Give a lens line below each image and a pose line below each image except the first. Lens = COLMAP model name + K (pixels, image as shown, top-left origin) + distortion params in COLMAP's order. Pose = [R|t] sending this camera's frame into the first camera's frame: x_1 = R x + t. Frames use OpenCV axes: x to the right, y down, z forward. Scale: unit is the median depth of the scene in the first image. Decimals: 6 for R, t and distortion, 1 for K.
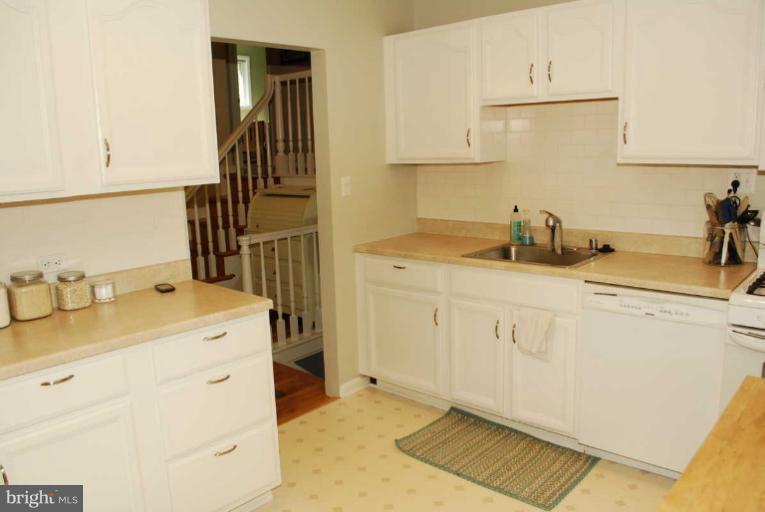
lens RADIAL K [[597.2, 0, 382.5], [0, 597.2, 256.0], [0, 0, 1]] dist [-0.089177, 0.002378]
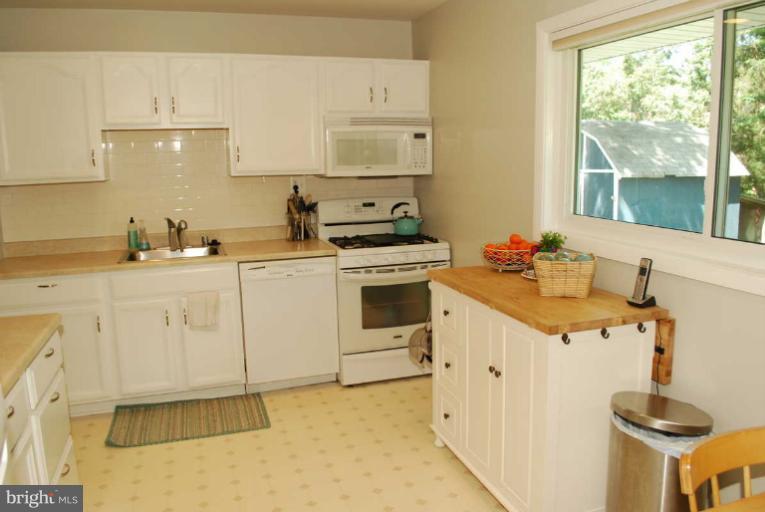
lens RADIAL K [[597.2, 0, 382.5], [0, 597.2, 256.0], [0, 0, 1]] dist [-0.089177, 0.002378]
pose [[0.495574, -0.121339, 0.860048, -0.579777], [0.160334, 0.985957, 0.046716, 0.015116], [-0.853639, 0.114744, 0.508070, 0.020943]]
